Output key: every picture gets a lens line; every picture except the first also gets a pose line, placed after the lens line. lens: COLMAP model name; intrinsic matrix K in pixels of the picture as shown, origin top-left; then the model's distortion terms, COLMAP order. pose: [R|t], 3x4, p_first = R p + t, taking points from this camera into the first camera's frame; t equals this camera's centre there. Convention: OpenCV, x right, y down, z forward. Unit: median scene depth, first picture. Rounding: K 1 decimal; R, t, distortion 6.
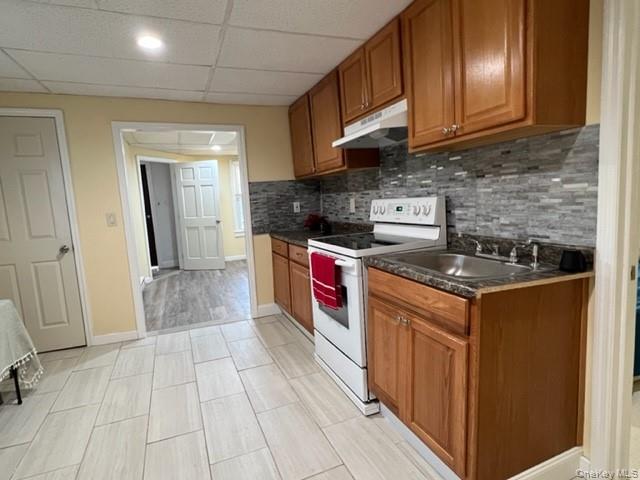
lens RADIAL K [[353.1, 0, 318.0], [0, 353.1, 241.0], [0, 0, 1]] dist [0.001701, 0.000586]
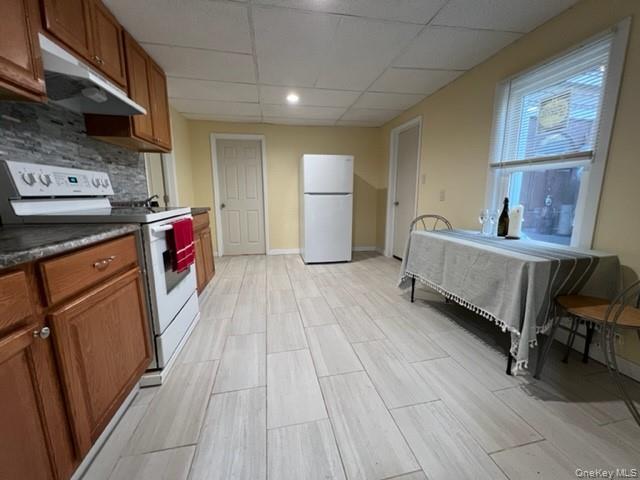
lens RADIAL K [[255.5, 0, 321.3], [0, 255.5, 238.7], [0, 0, 1]] dist [0.000250, -0.000722]
pose [[-0.980496, 0.027450, 0.194614, -0.526570], [0.081486, 0.957860, 0.275435, -0.079869], [-0.178852, 0.285921, -0.941415, 1.619948]]
